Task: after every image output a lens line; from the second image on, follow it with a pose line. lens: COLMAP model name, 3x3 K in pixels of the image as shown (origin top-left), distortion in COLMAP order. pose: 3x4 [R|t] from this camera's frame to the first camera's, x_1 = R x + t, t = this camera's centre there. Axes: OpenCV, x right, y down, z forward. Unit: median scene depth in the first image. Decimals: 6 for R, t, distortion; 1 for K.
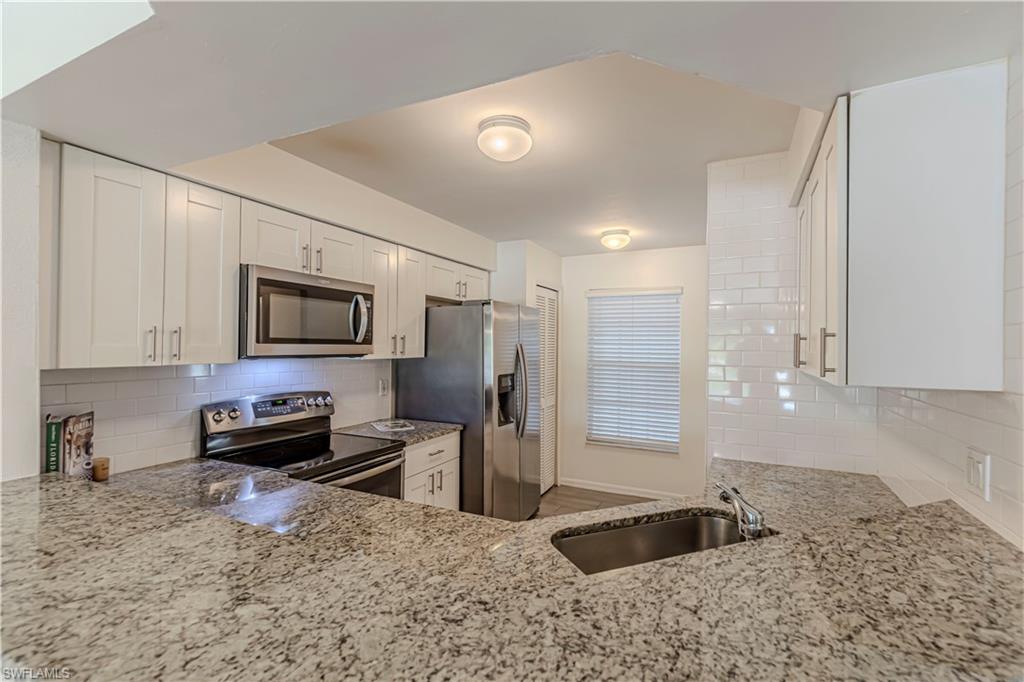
lens RADIAL K [[457.9, 0, 514.3], [0, 457.9, 341.8], [0, 0, 1]] dist [0.012344, -0.002078]
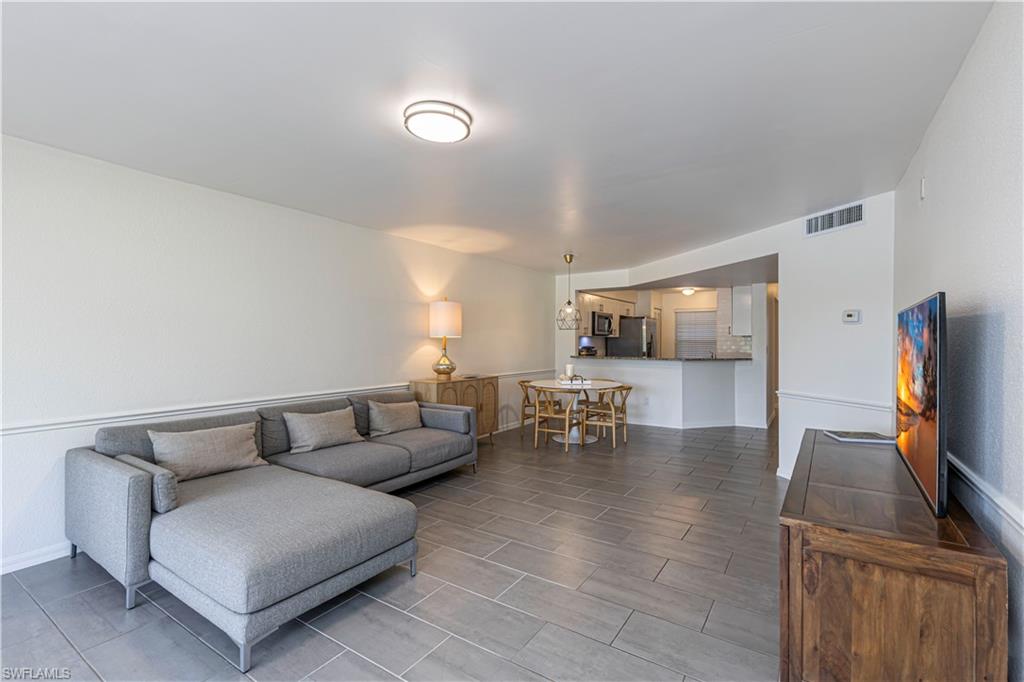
lens RADIAL K [[457.9, 0, 516.6], [0, 457.9, 341.2], [0, 0, 1]] dist [0.012344, -0.002078]
pose [[0.992297, -0.008718, -0.123578, -0.481372], [0.009271, 0.999949, 0.003897, 0.042646], [0.123538, -0.005013, 0.992327, -1.926220]]
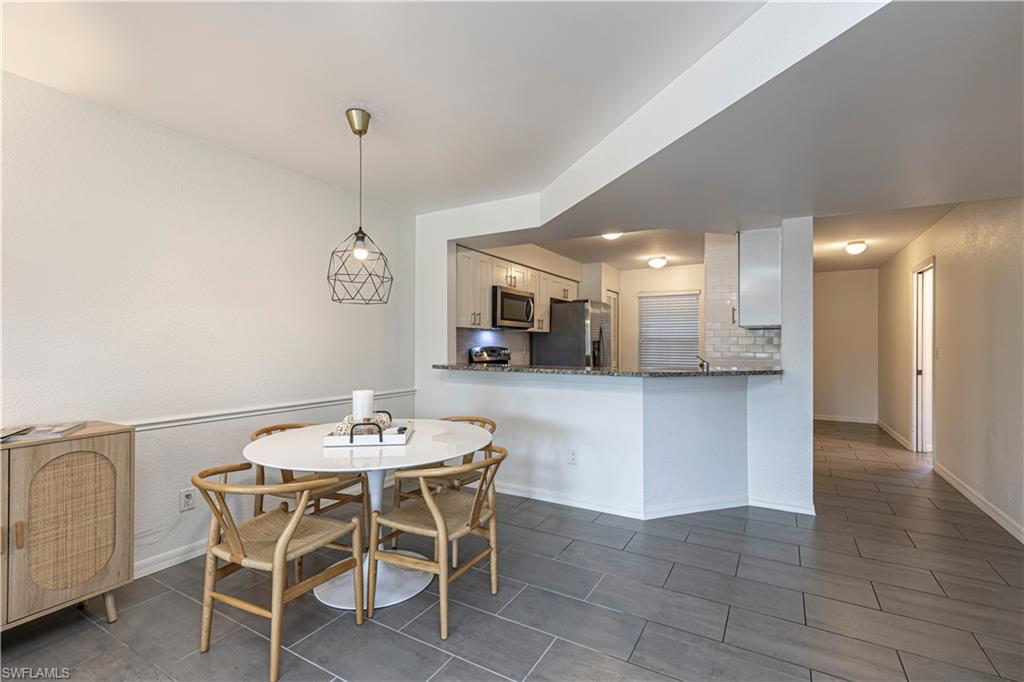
lens RADIAL K [[457.9, 0, 519.2], [0, 457.9, 343.8], [0, 0, 1]] dist [0.012344, -0.002078]
pose [[0.998032, -0.007820, -0.062216, -0.205292], [0.008240, 0.999945, 0.006505, 0.067108], [0.062162, -0.007005, 0.998042, -0.801507]]
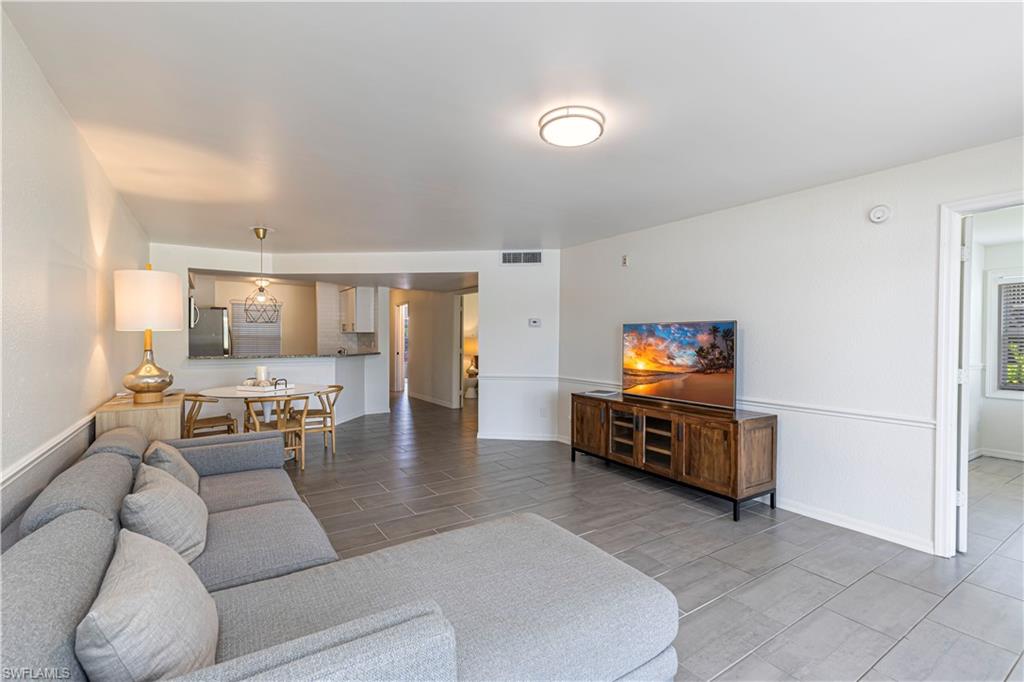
lens RADIAL K [[457.9, 0, 518.8], [0, 457.9, 342.2], [0, 0, 1]] dist [0.012344, -0.002078]
pose [[0.498245, -0.015493, 0.866898, -1.356213], [-0.004967, 0.999773, 0.020723, 0.033125], [-0.867022, -0.014631, 0.498055, -1.531718]]
